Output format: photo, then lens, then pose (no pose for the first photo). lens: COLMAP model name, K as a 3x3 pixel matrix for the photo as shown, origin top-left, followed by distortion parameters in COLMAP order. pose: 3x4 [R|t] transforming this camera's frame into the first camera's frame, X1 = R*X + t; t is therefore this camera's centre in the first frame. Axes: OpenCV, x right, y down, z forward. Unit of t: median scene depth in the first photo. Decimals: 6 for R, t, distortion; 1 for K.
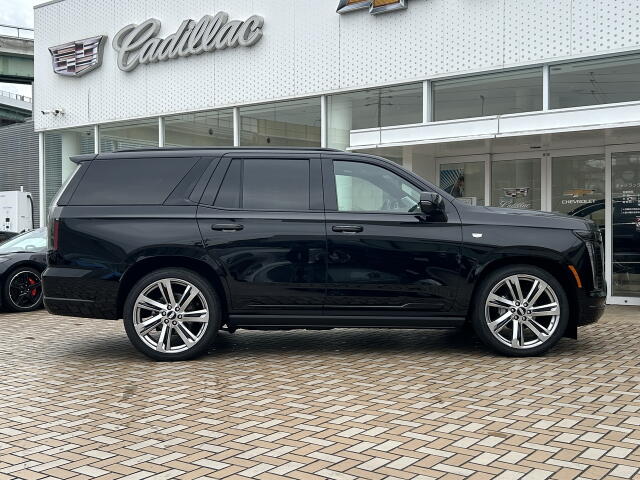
lens RADIAL K [[763.8, 0, 315.6], [0, 763.8, 234.8], [0, 0, 1]] dist [0.074044, 0.000000]
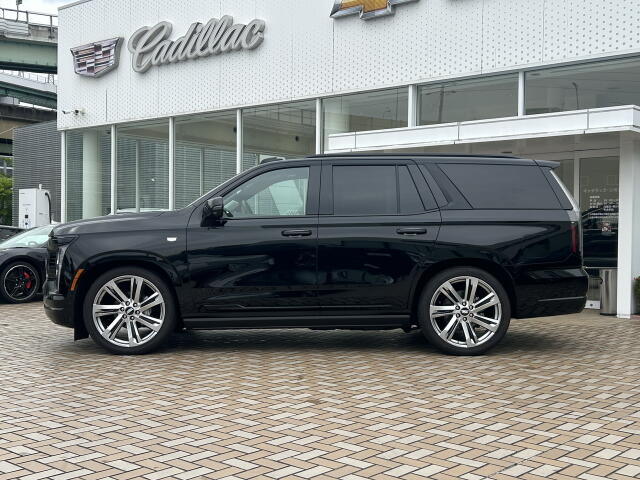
lens RADIAL K [[810.8, 0, 324.5], [0, 810.8, 241.6], [0, 0, 1]] dist [0.100788, 0.000000]
pose [[0.995818, 0.017864, -0.089598, 0.107295], [-0.017129, 0.999813, 0.008969, -0.001993], [0.089741, -0.007397, 0.995938, -0.068267]]
